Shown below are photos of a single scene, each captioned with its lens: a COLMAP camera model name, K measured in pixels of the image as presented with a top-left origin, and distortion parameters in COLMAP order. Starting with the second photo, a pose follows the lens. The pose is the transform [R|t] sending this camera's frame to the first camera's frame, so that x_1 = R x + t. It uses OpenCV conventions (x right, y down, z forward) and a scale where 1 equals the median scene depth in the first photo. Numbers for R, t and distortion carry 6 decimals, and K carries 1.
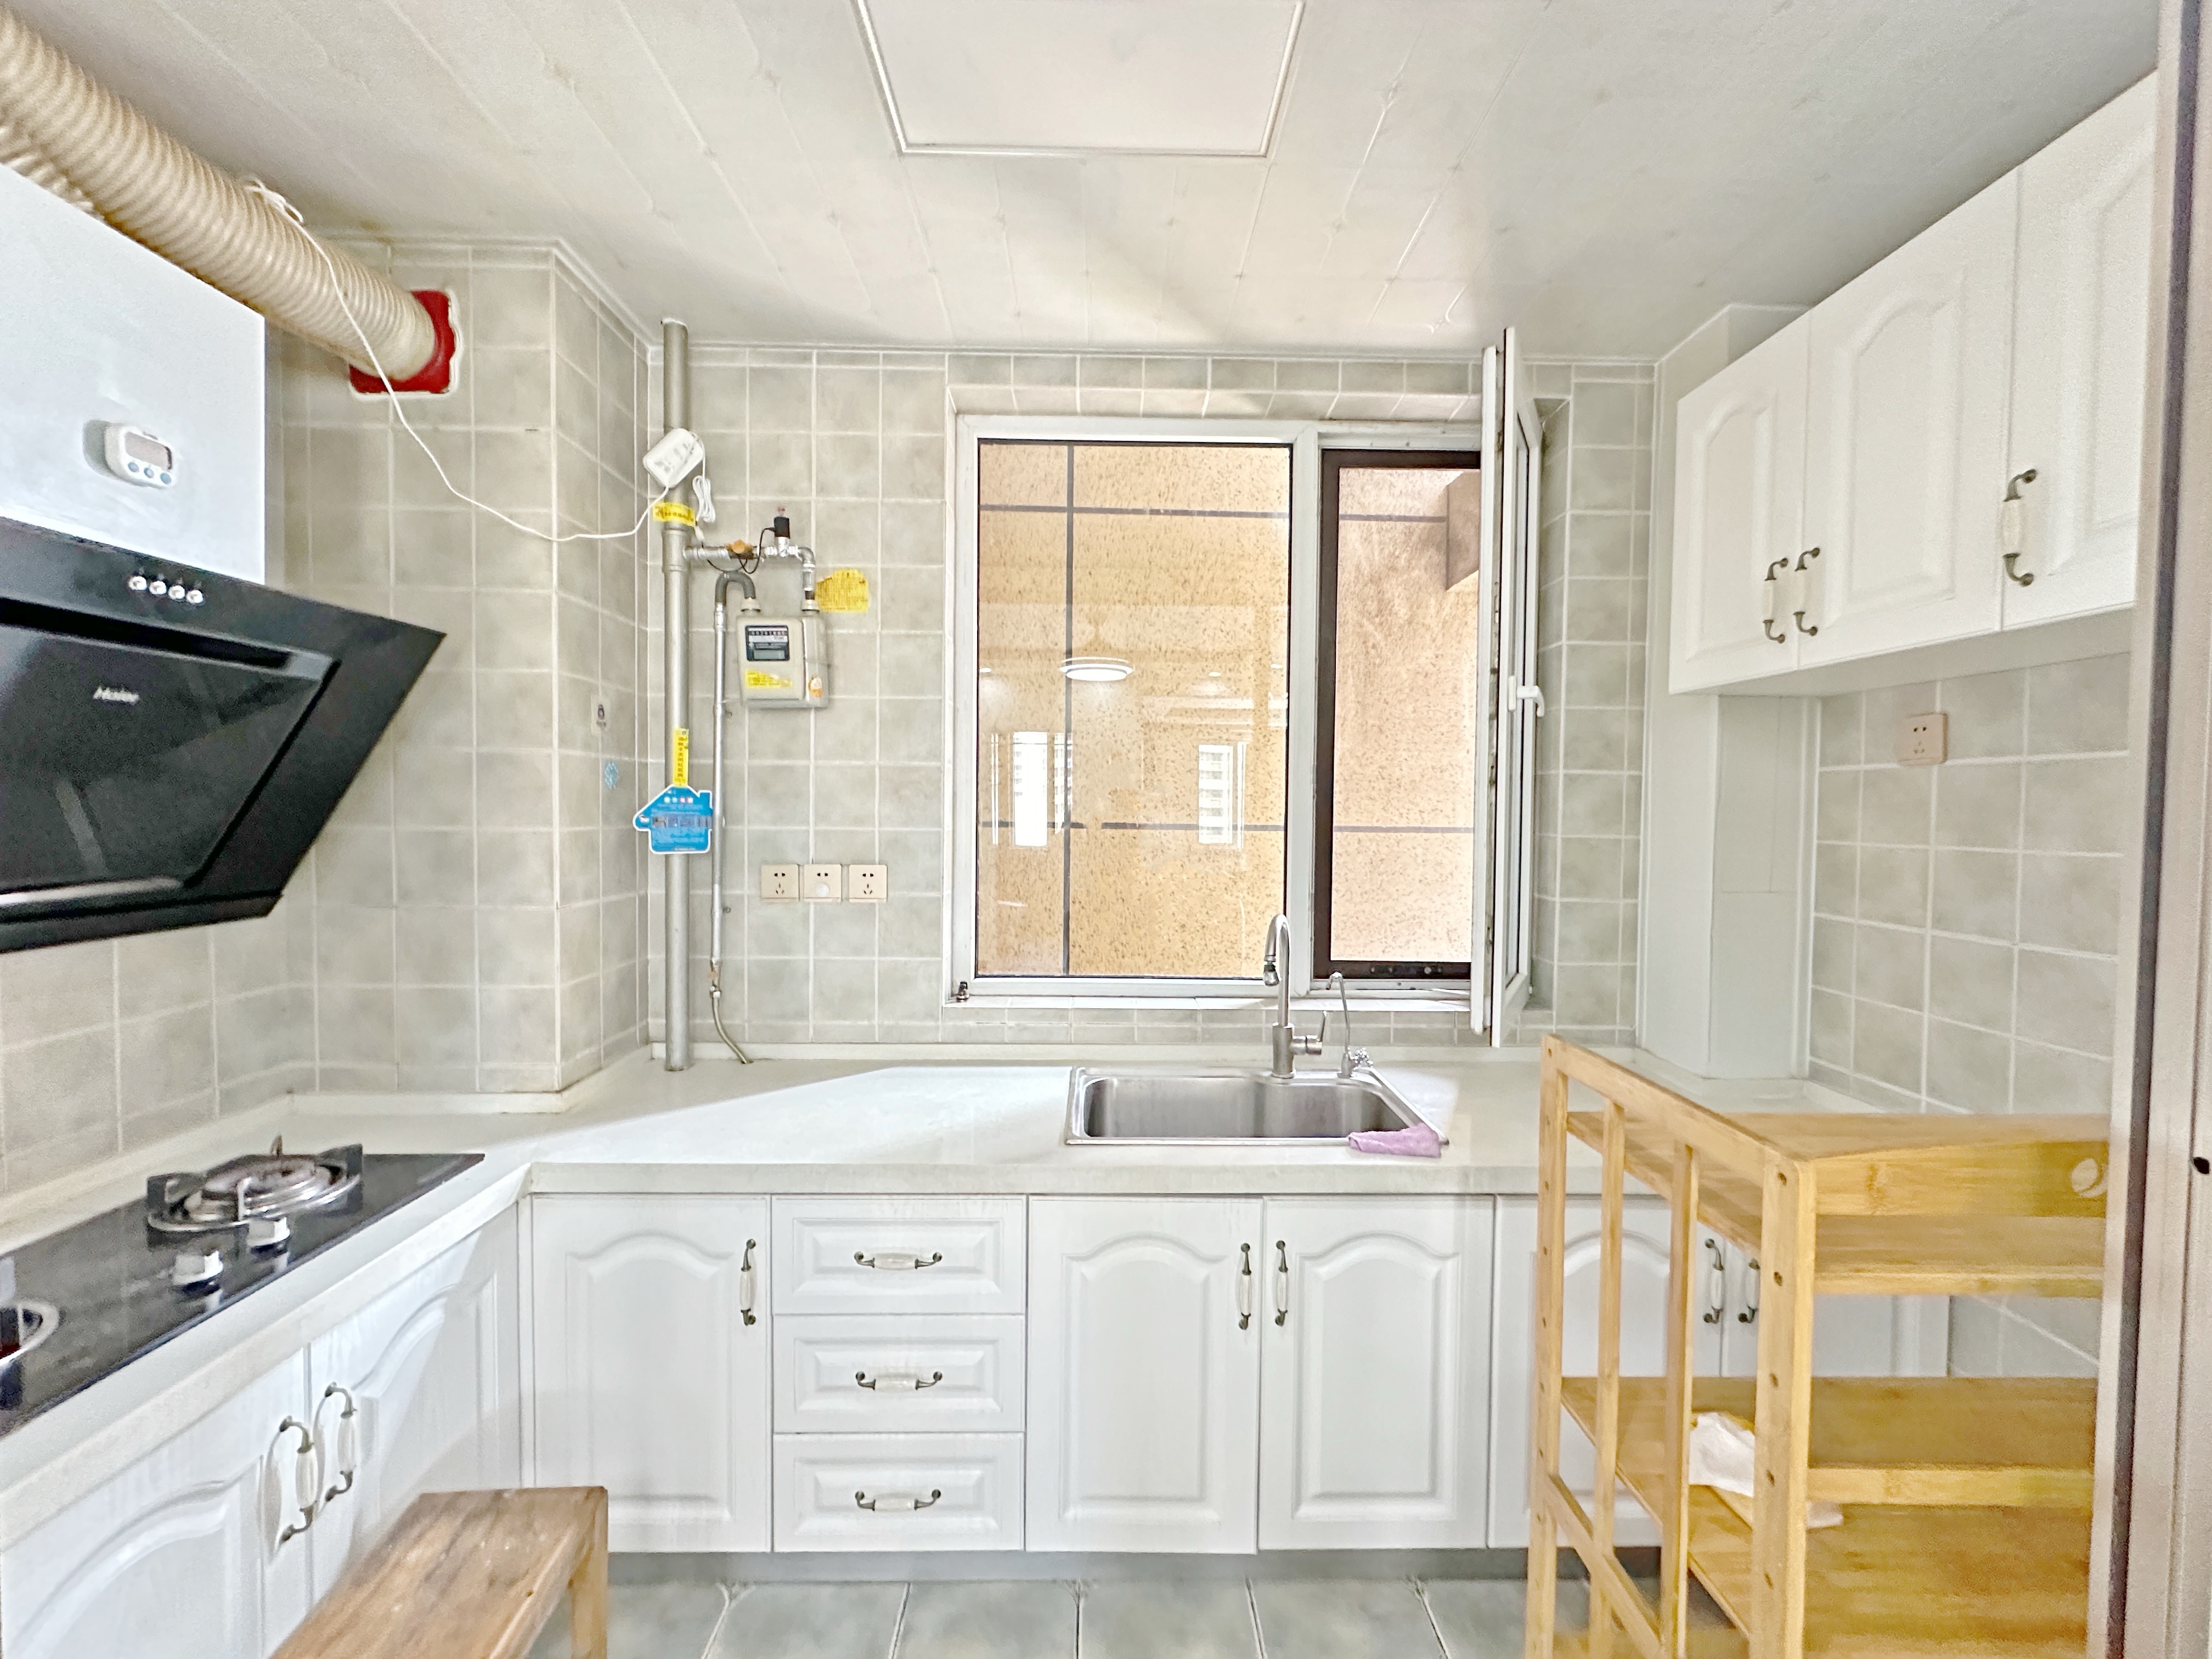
lens RADIAL K [[890.4, 0, 1109.5], [0, 890.4, 828.7], [0, 0, 1]] dist [-0.003023, -0.000171]
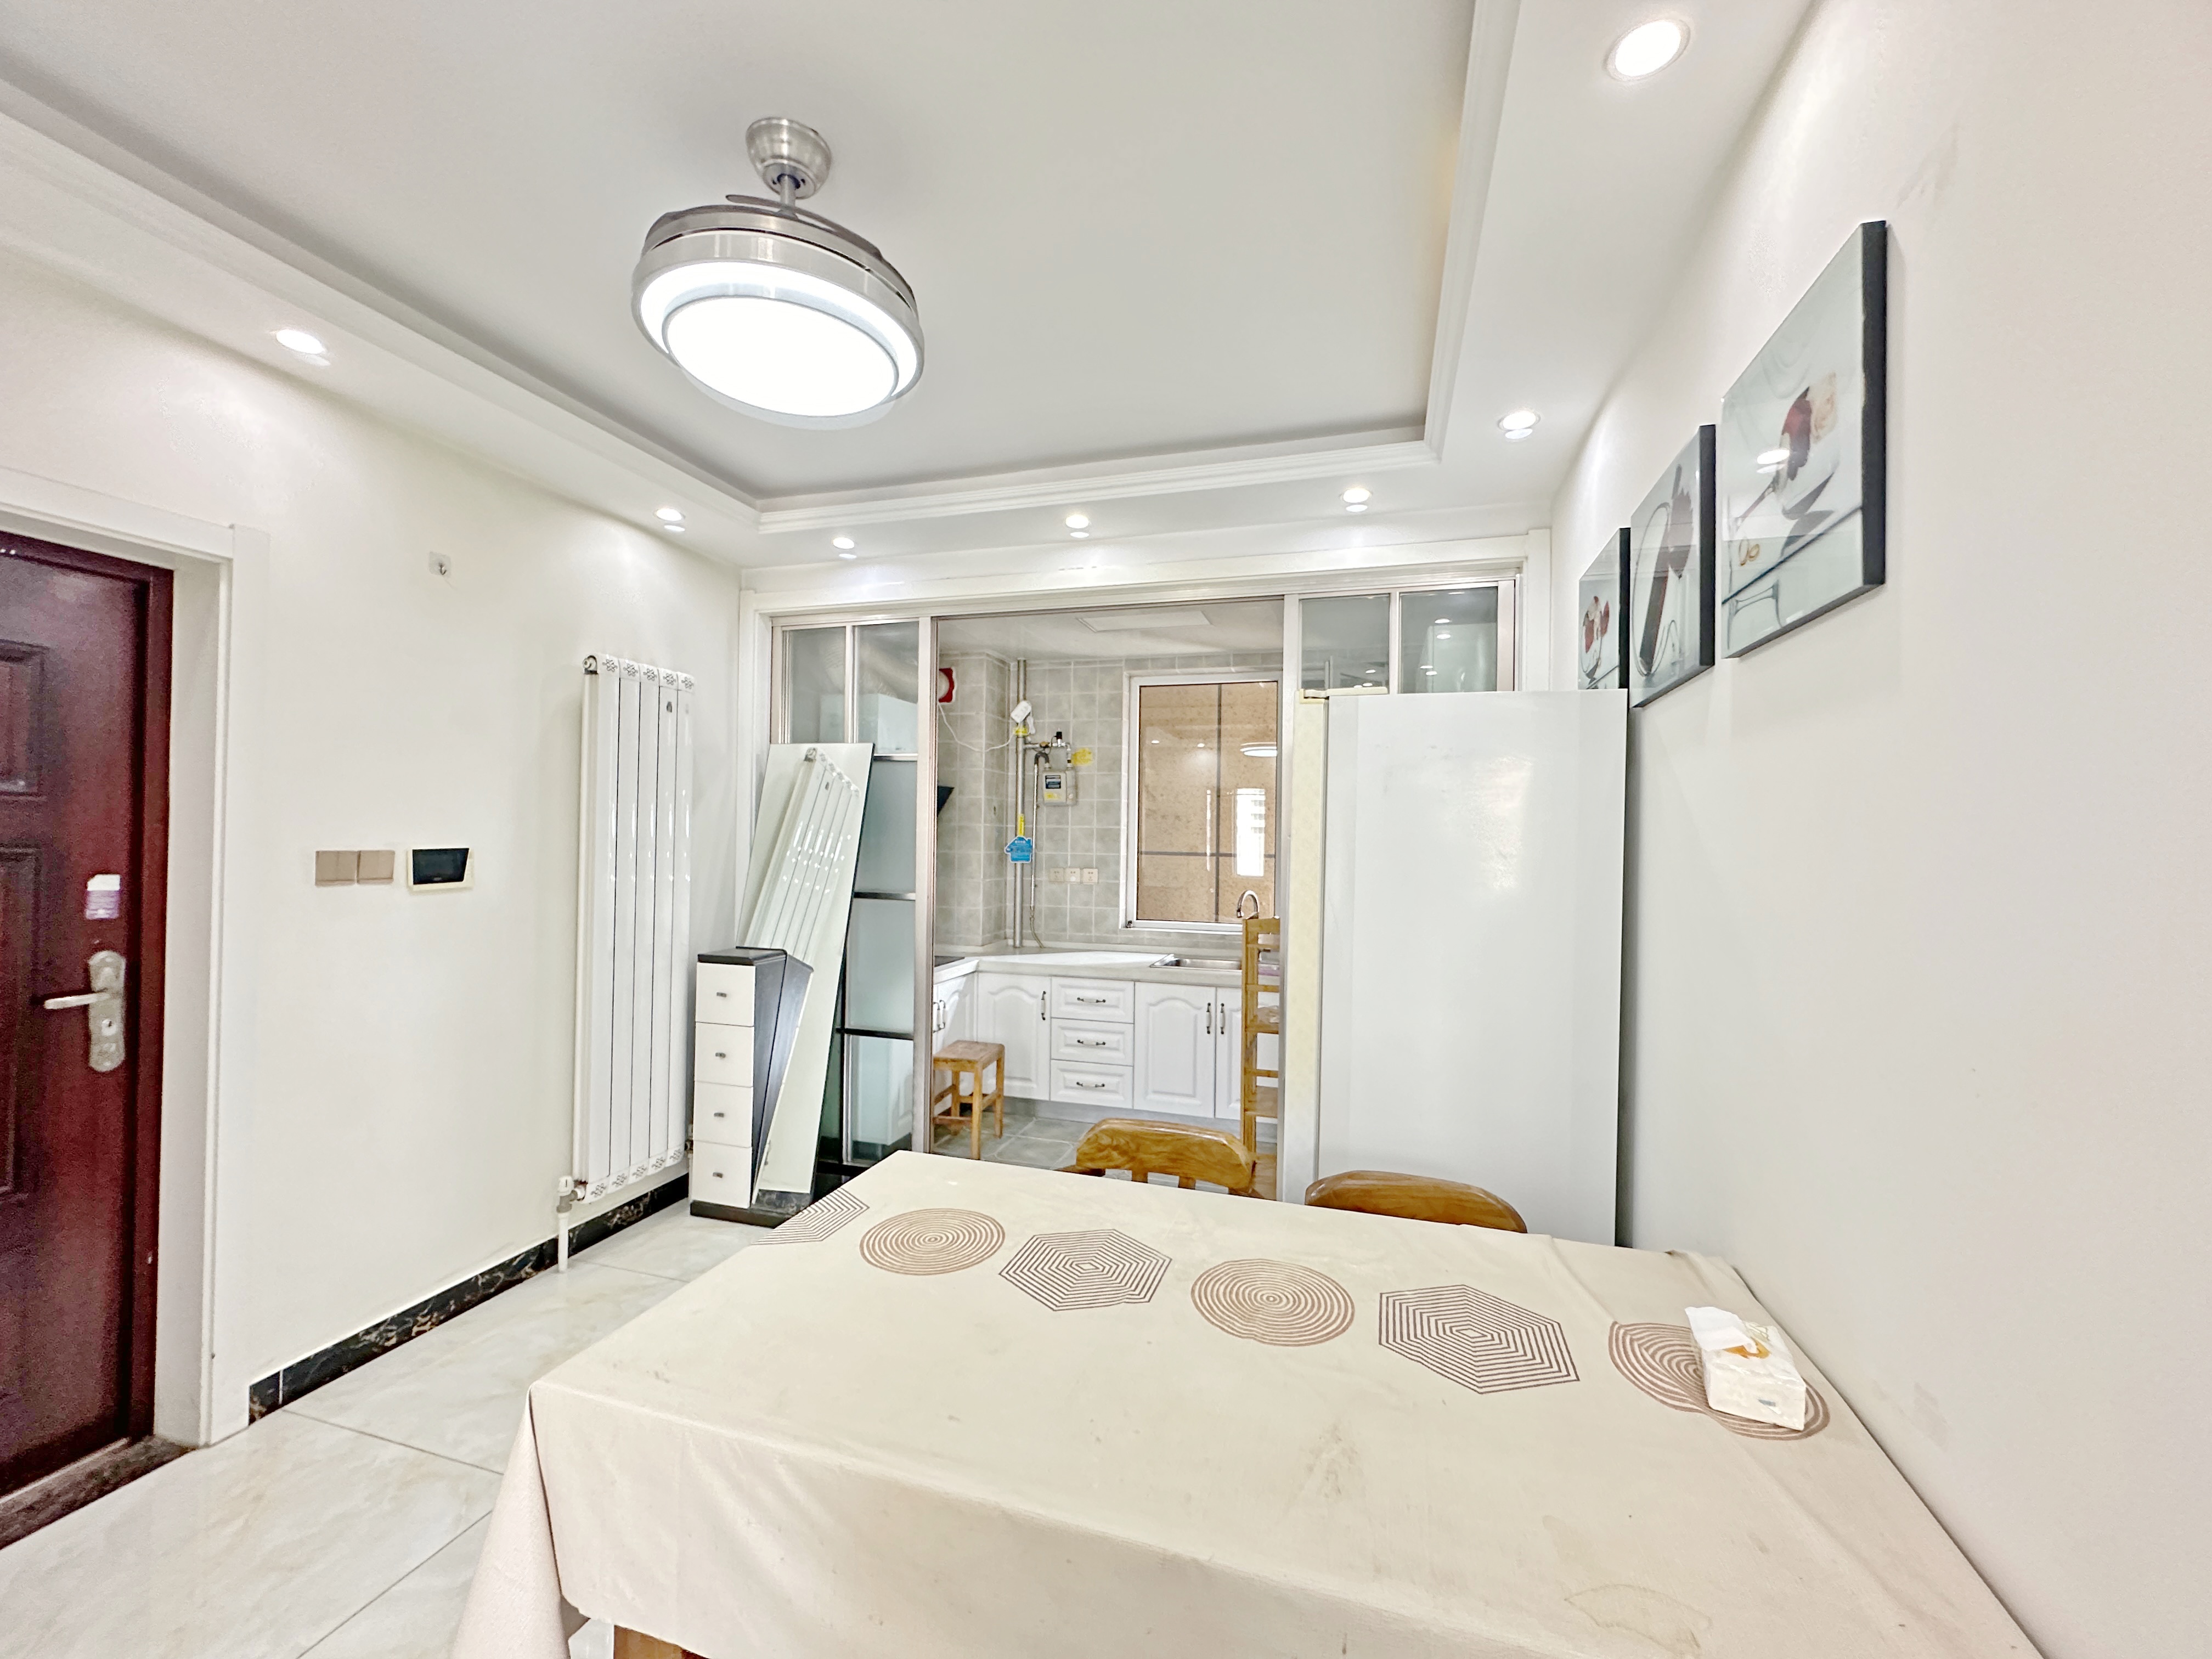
lens RADIAL K [[890.4, 0, 1108.8], [0, 890.4, 830.3], [0, 0, 1]] dist [-0.003023, -0.000171]
pose [[0.952665, 0.001191, -0.304021, 0.532636], [-0.012045, 0.999355, -0.033831, 0.018265], [0.303784, 0.035892, 0.952065, -1.348402]]
